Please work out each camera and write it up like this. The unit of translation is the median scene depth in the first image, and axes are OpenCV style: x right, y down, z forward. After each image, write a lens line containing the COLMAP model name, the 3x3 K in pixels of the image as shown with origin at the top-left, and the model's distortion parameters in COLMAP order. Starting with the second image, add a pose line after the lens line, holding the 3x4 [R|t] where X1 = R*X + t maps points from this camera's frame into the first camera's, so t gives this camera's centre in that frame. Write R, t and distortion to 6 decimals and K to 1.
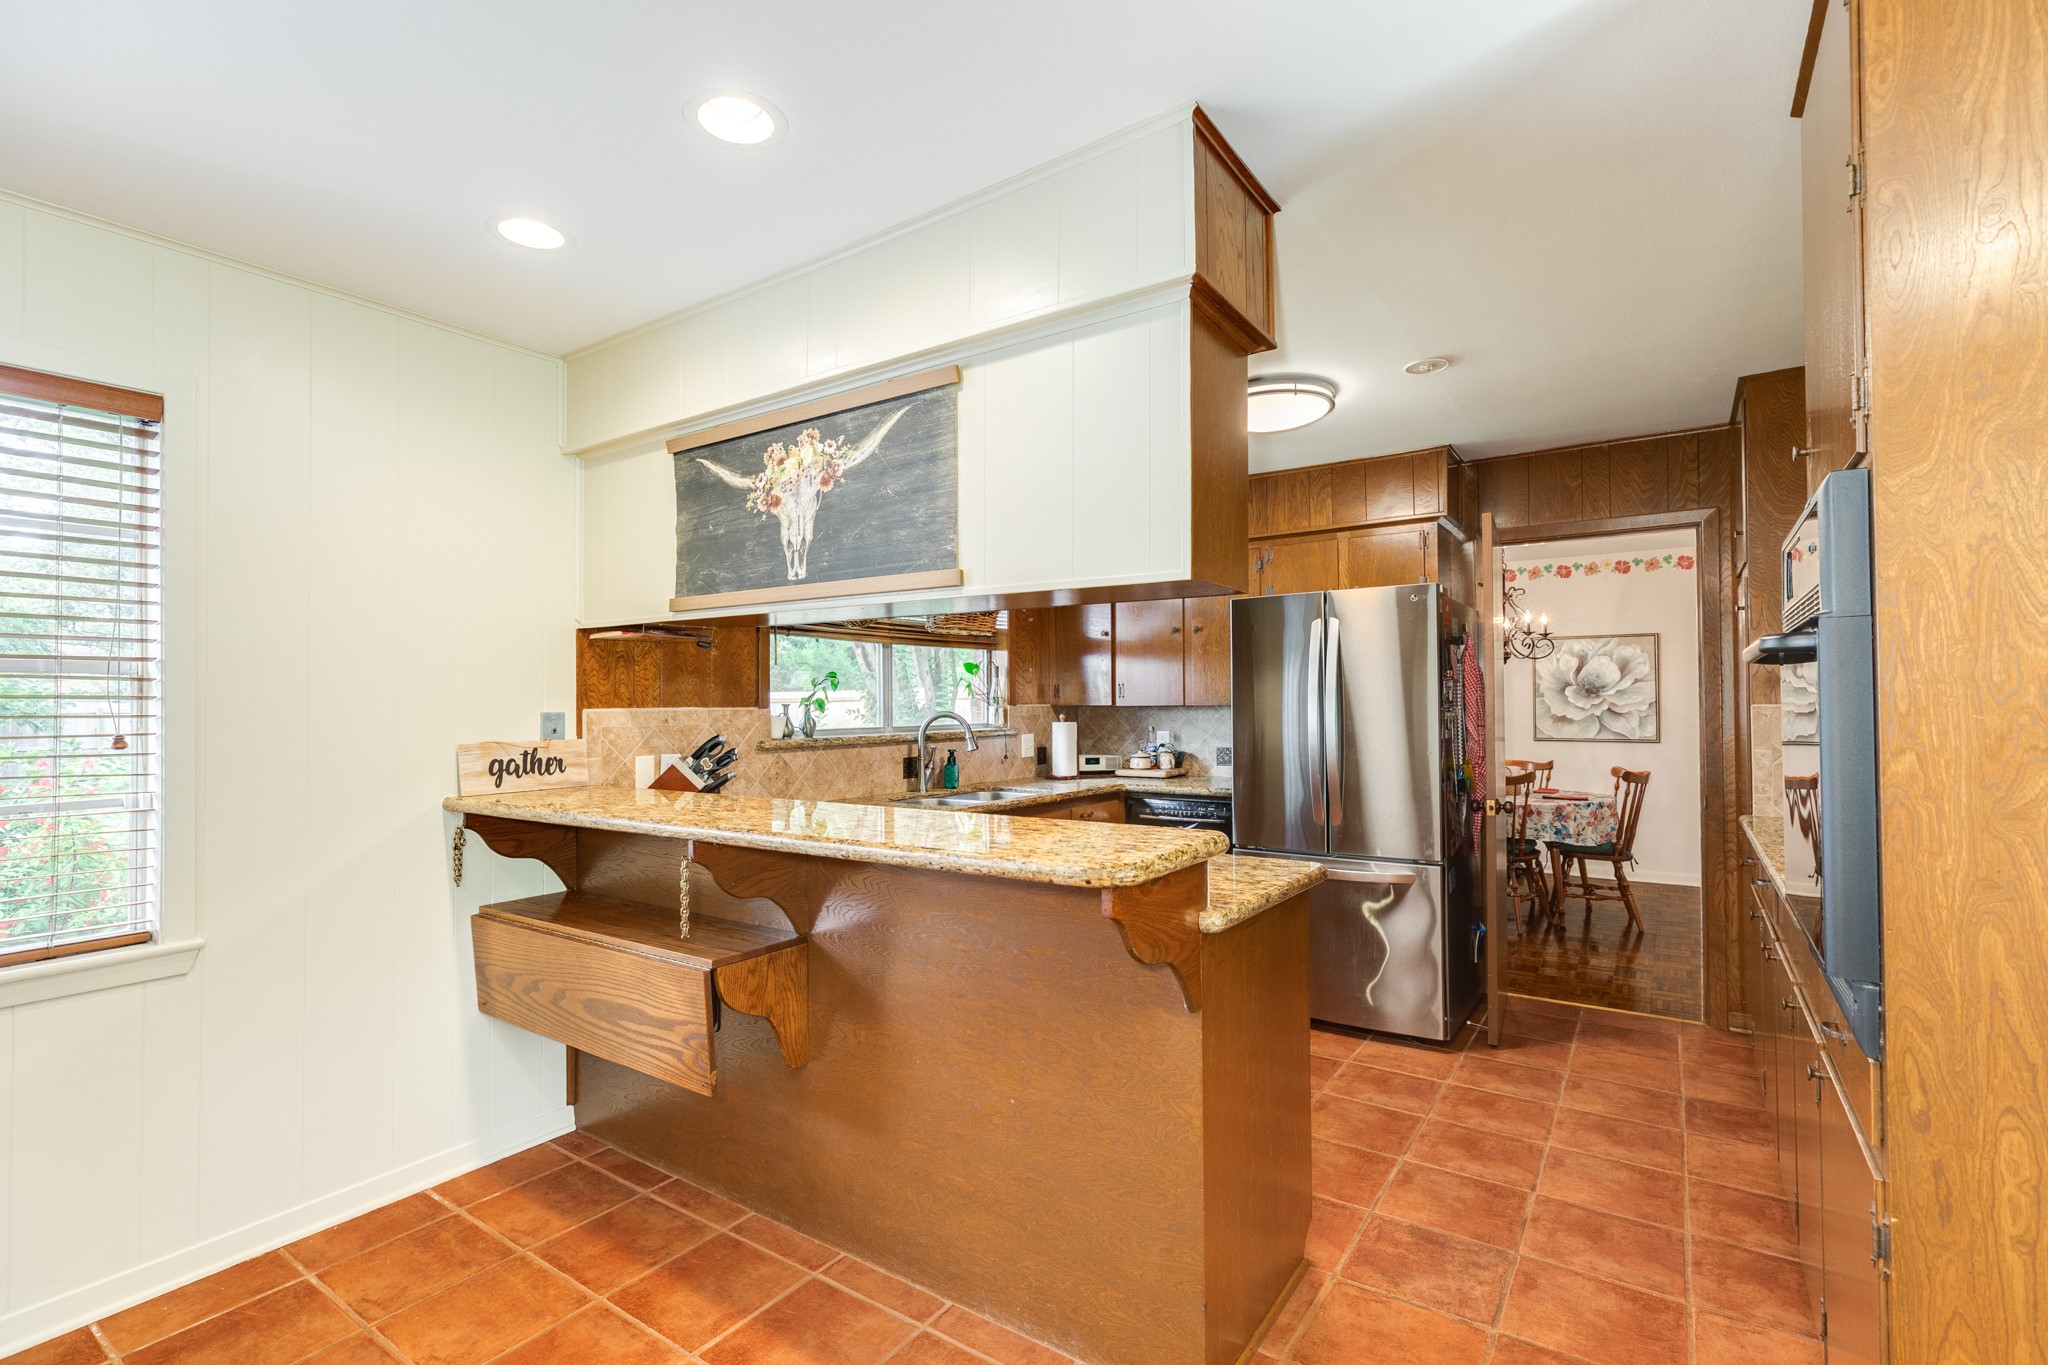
lens RADIAL K [[934.6, 0, 1003.7], [0, 934.6, 680.1], [0, 0, 1]] dist [0.003488, -0.000996]
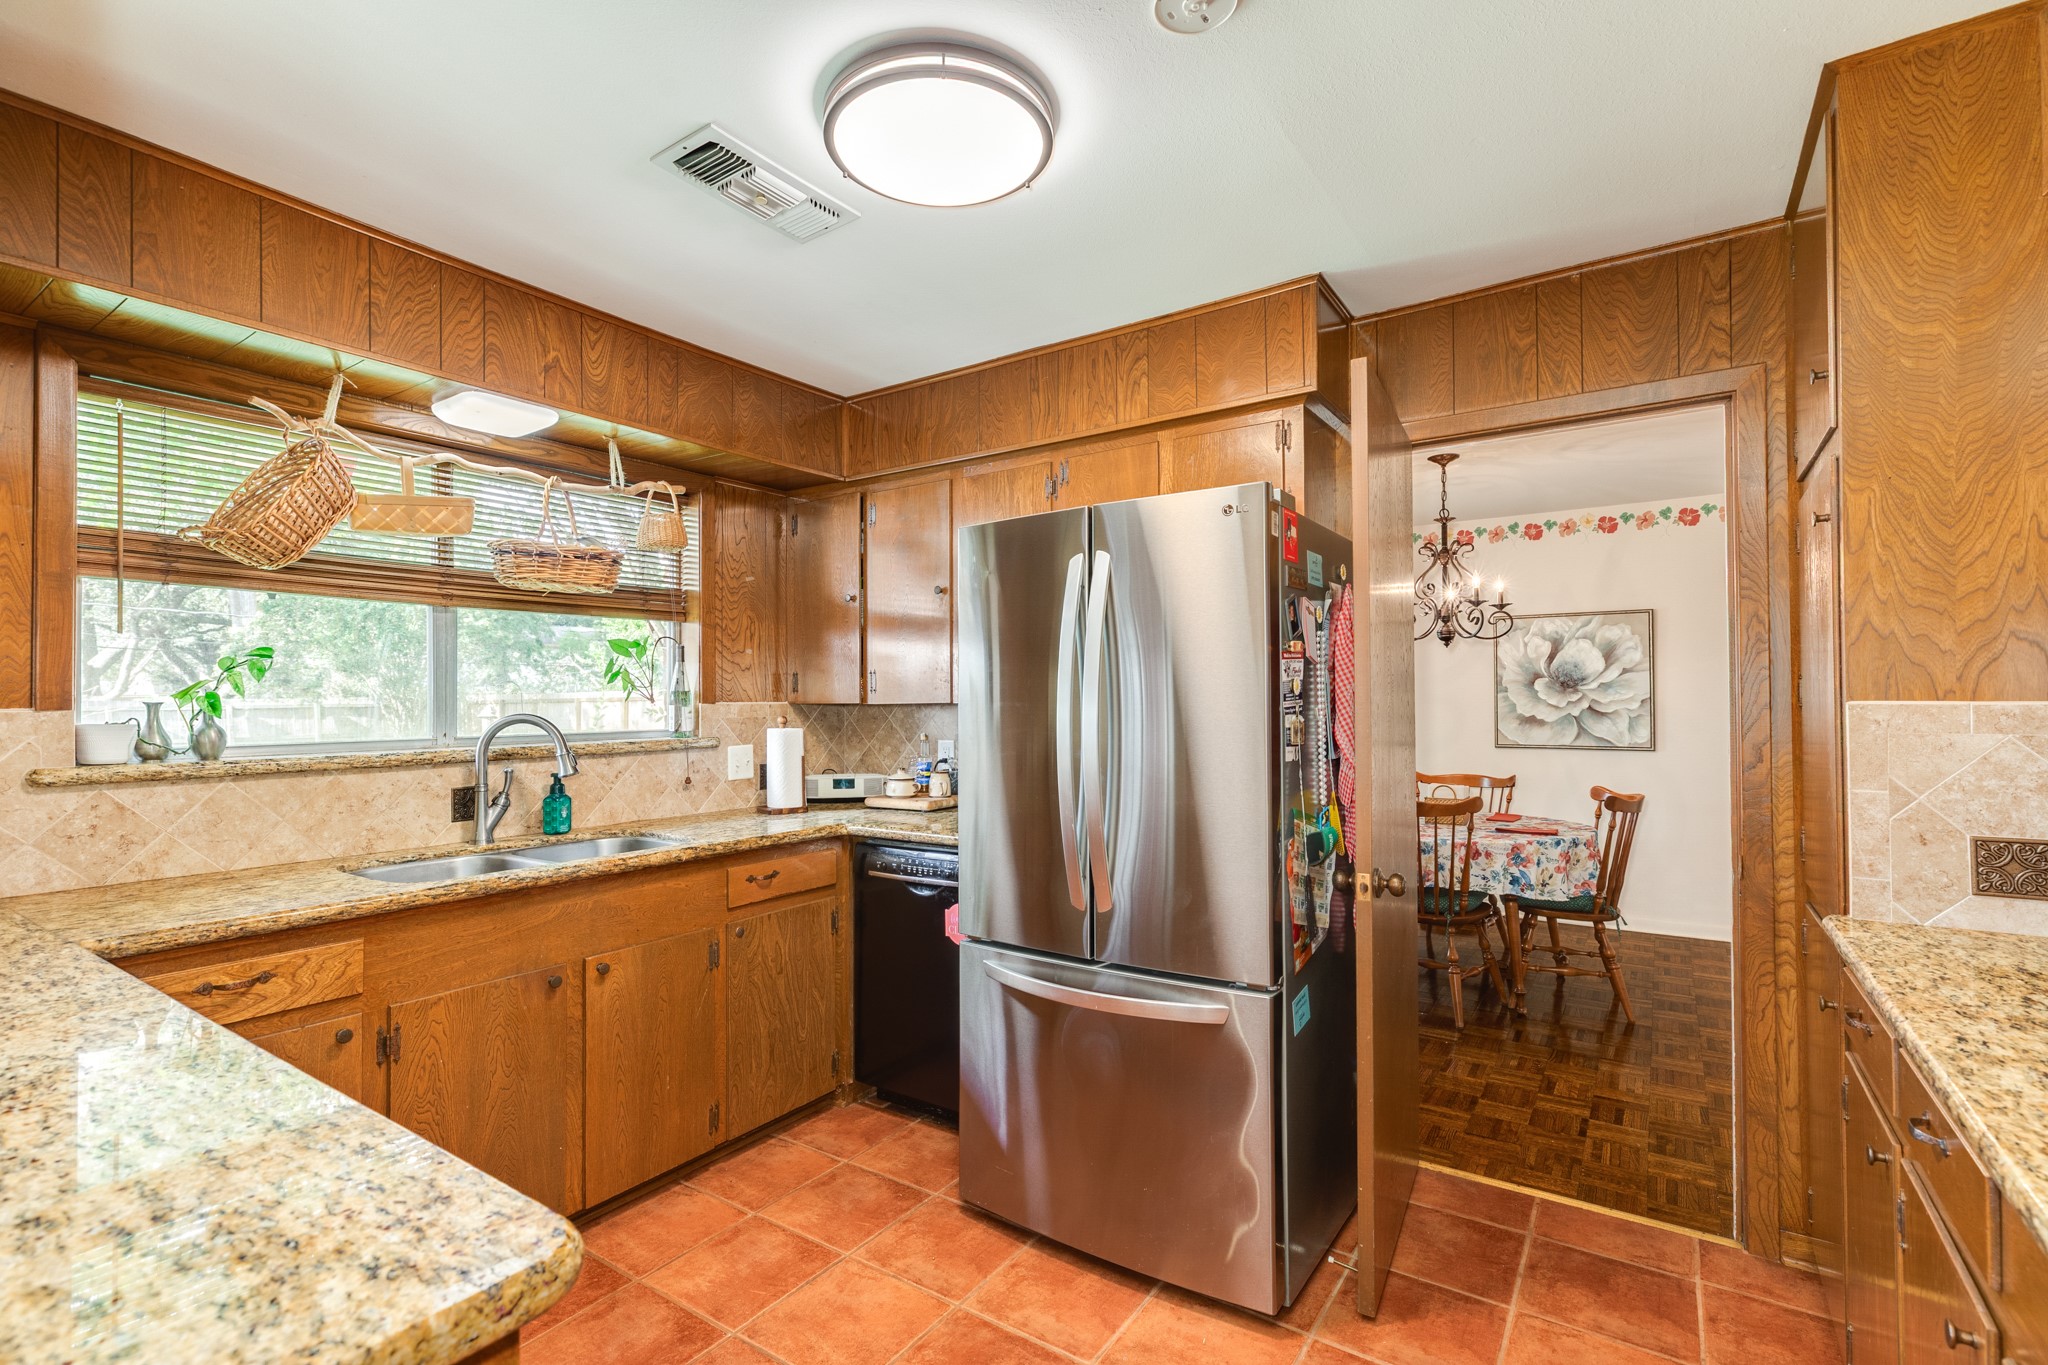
lens RADIAL K [[934.6, 0, 1002.2], [0, 934.6, 681.2], [0, 0, 1]] dist [0.003488, -0.000996]
pose [[0.999976, -0.001096, 0.006781, 0.279150], [0.001071, 0.999992, 0.003742, 0.010799], [-0.006785, -0.003735, 0.999970, 0.411732]]
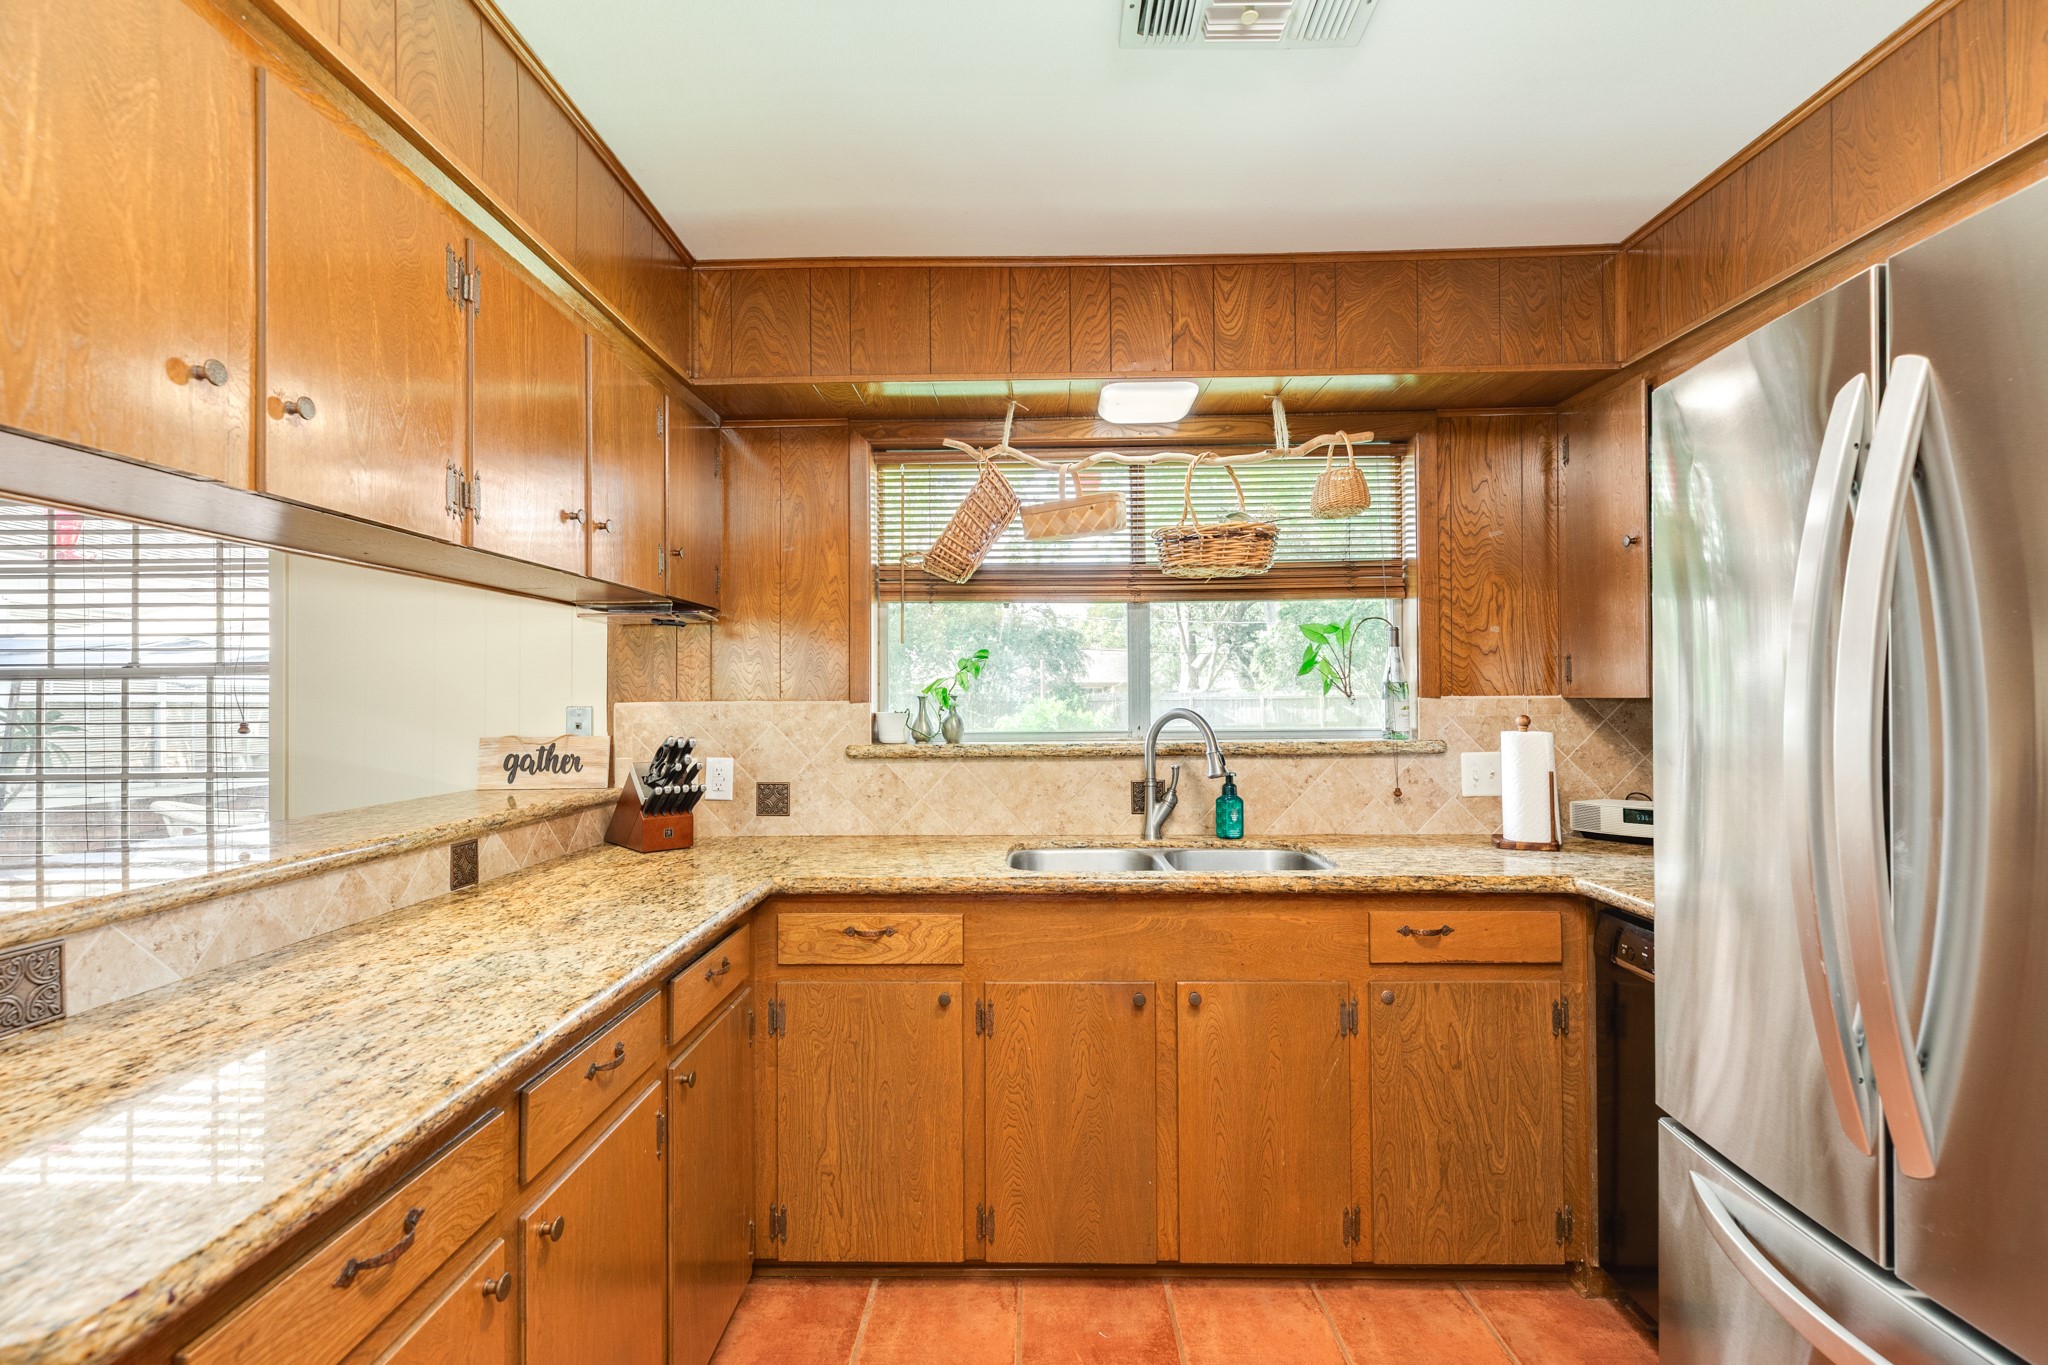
lens RADIAL K [[934.6, 0, 1070.6], [0, 934.6, 684.4], [0, 0, 1]] dist [0.003488, -0.000996]
pose [[0.566078, -0.011146, -0.824276, 0.429011], [0.023449, 0.999722, 0.002585, 0.016573], [0.824018, -0.020792, 0.566182, 0.666703]]
